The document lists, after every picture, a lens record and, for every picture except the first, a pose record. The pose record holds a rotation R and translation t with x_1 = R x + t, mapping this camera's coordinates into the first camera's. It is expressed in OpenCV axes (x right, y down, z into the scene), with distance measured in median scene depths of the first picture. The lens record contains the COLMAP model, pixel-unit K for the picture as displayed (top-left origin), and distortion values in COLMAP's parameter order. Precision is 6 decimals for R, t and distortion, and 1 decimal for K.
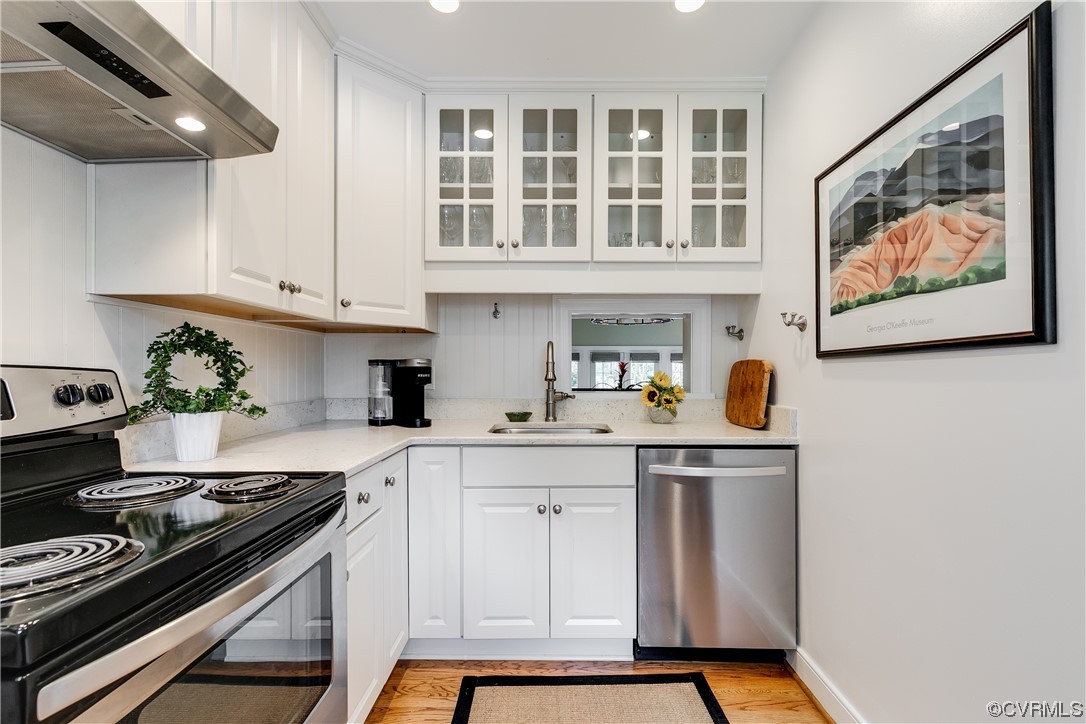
lens RADIAL K [[476.2, 0, 542.3], [0, 476.2, 375.5], [0, 0, 1]] dist [0.000212, -0.000332]
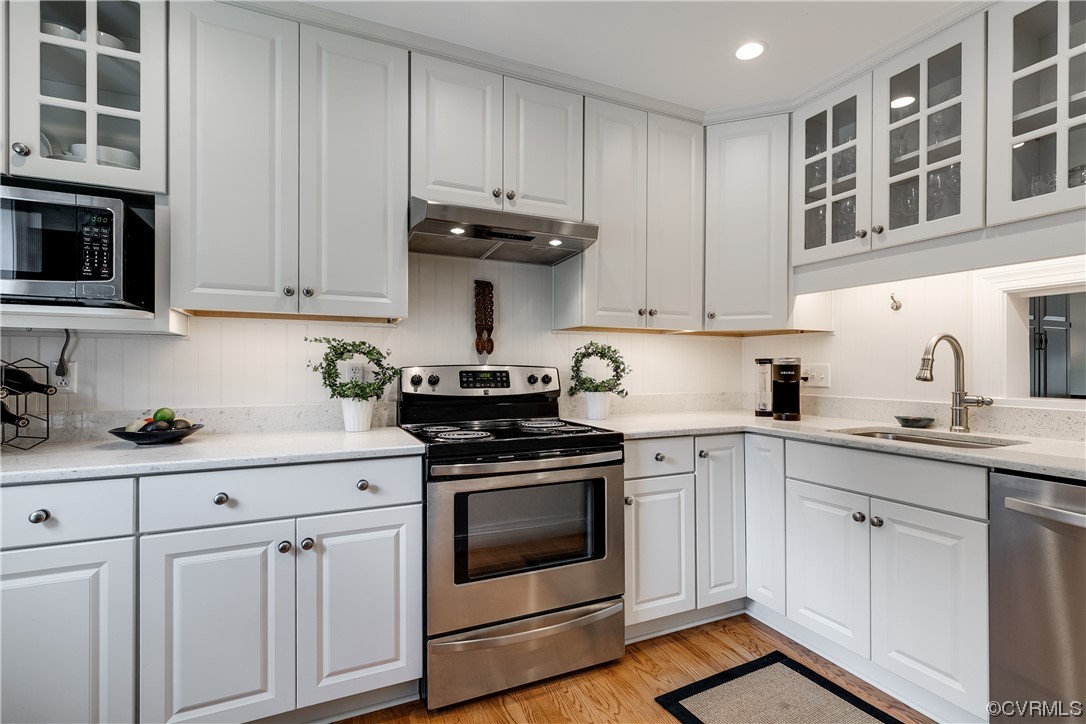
lens RADIAL K [[497.2, 0, 544.4], [0, 497.2, 366.7], [0, 0, 1]] dist [0.003132, 0.000826]
pose [[0.439411, -0.000500, -0.898286, 0.602450], [-0.010693, 0.999926, -0.005787, -0.002197], [0.898222, 0.012148, 0.439373, 0.008475]]
